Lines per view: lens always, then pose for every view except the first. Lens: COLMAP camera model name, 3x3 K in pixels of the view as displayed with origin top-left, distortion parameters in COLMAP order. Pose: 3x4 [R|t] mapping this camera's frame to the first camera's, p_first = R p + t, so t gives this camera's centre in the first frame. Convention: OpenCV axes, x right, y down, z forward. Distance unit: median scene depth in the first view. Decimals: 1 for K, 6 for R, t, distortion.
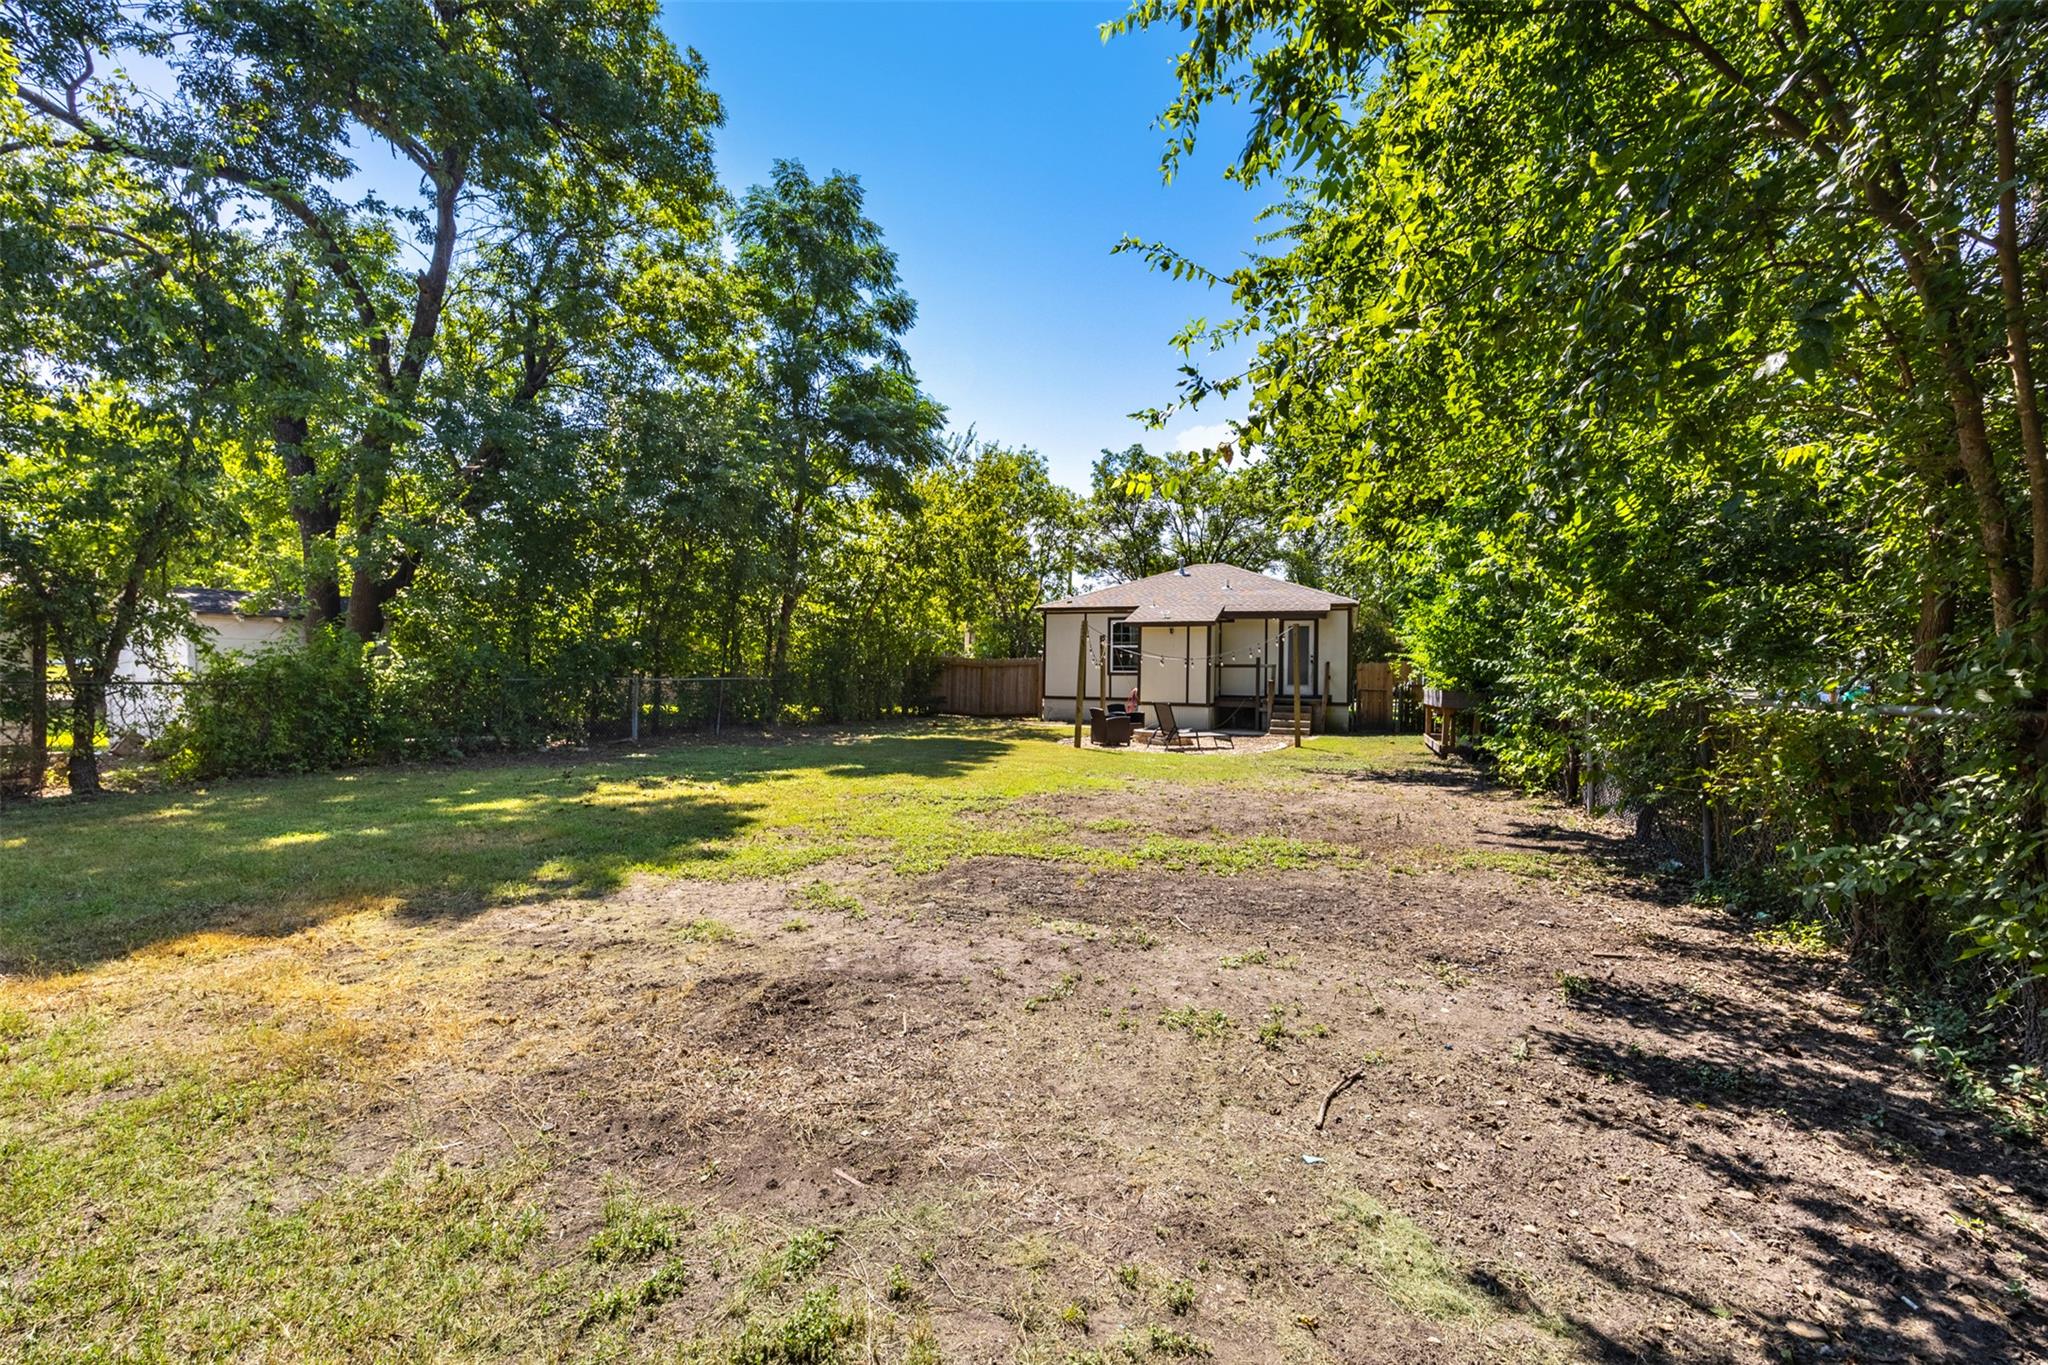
lens RADIAL K [[824.5, 0, 1023.9], [0, 824.5, 679.3], [0, 0, 1]] dist [-0.003977, -0.000010]
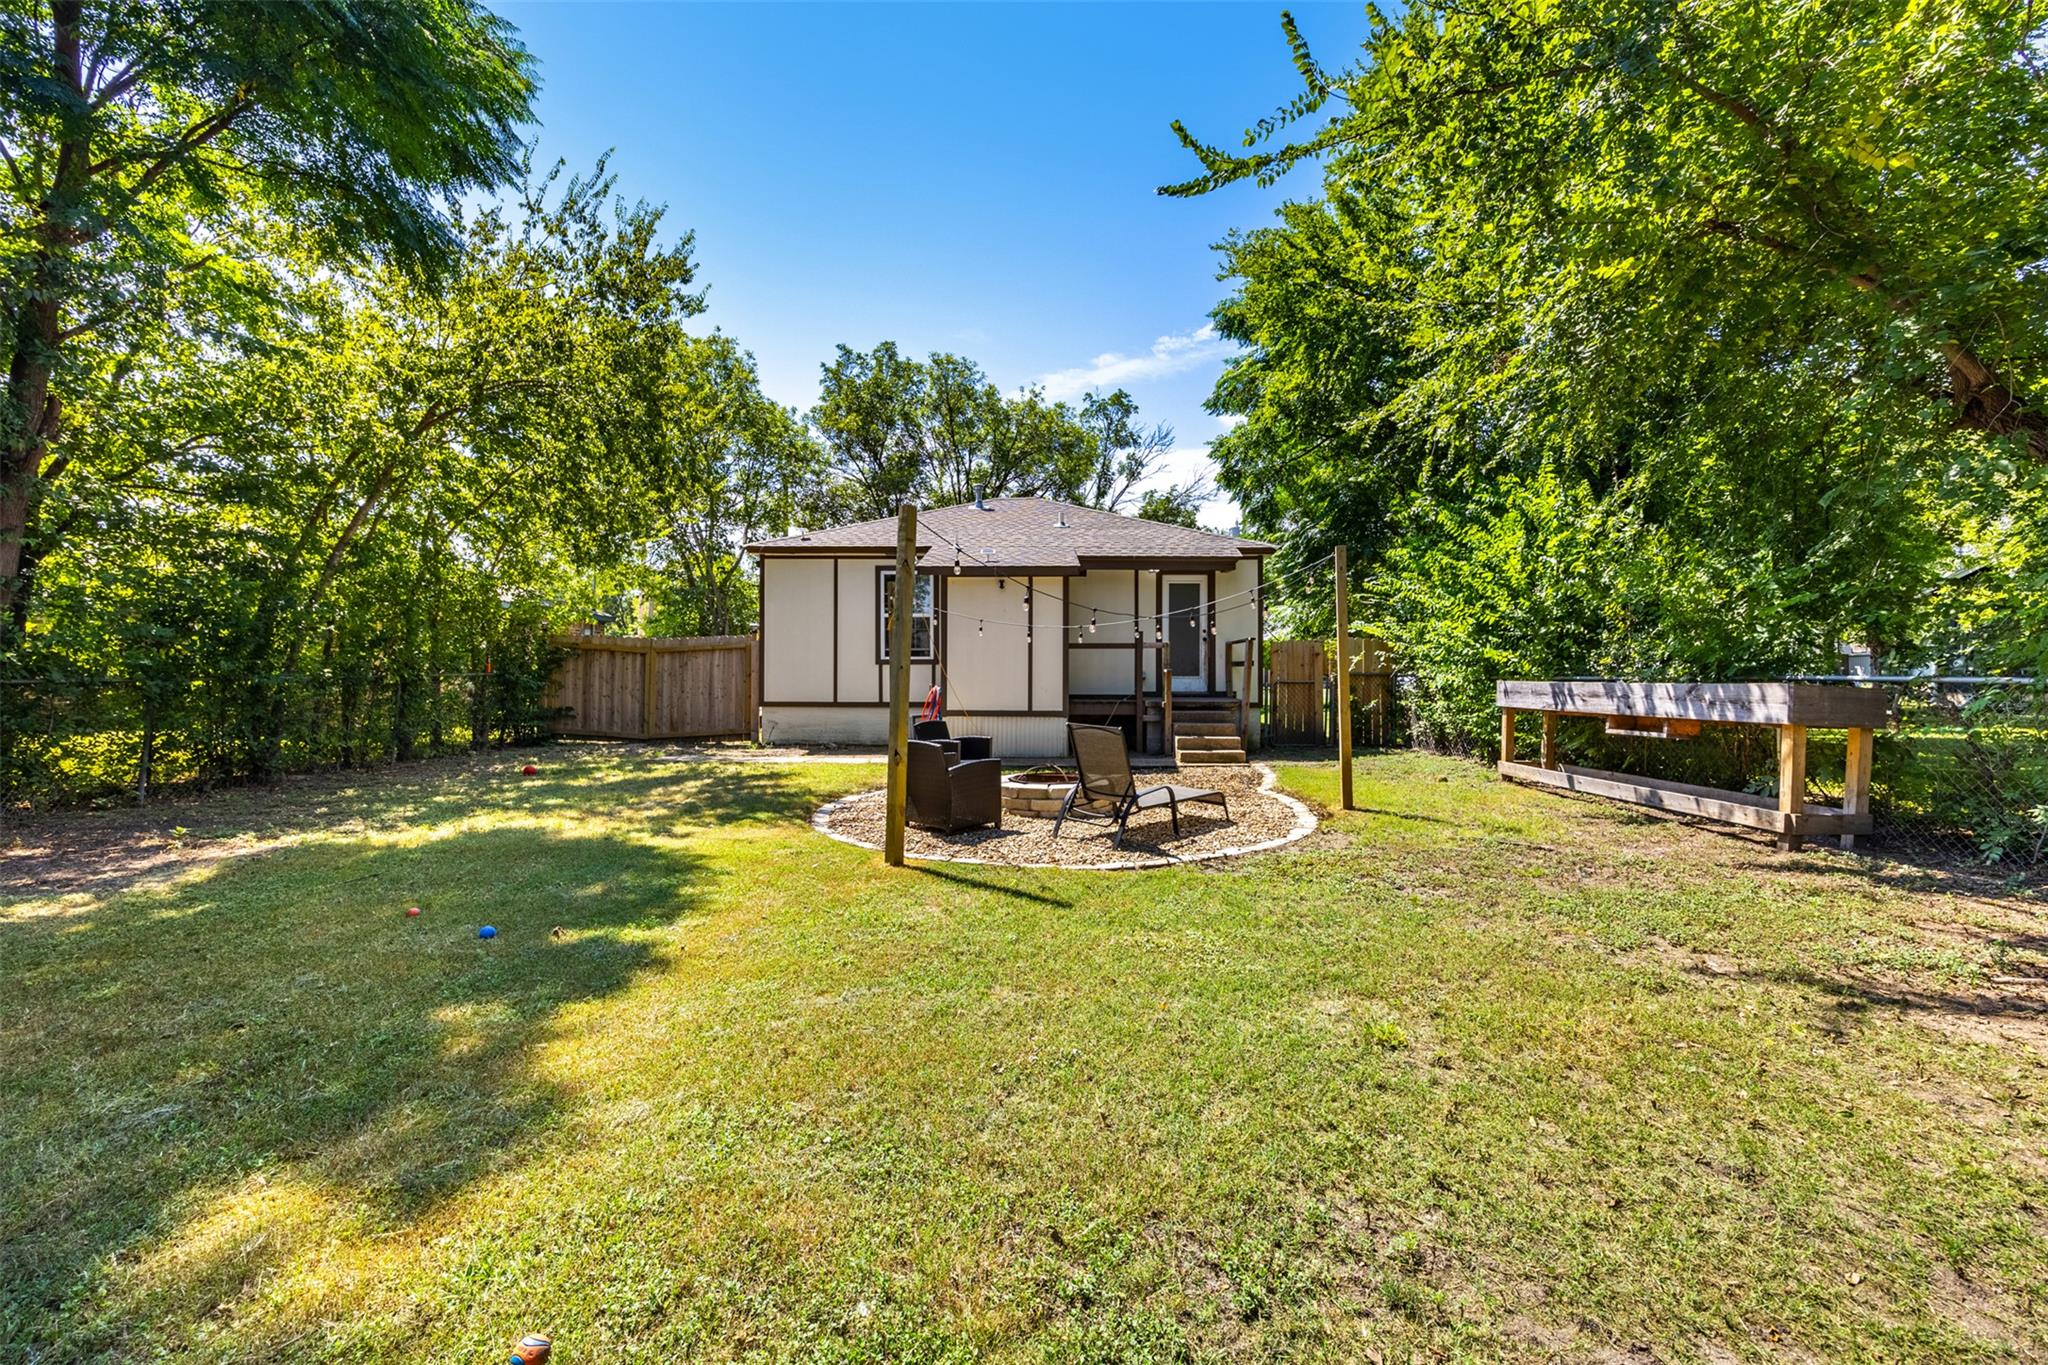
lens RADIAL K [[824.5, 0, 1019.0], [0, 824.5, 668.1], [0, 0, 1]] dist [-0.003977, -0.000010]
pose [[0.940062, -0.010309, 0.340846, -0.002445], [0.012195, 0.999920, -0.003391, 0.001118], [-0.340784, 0.007345, 0.940113, 0.453620]]
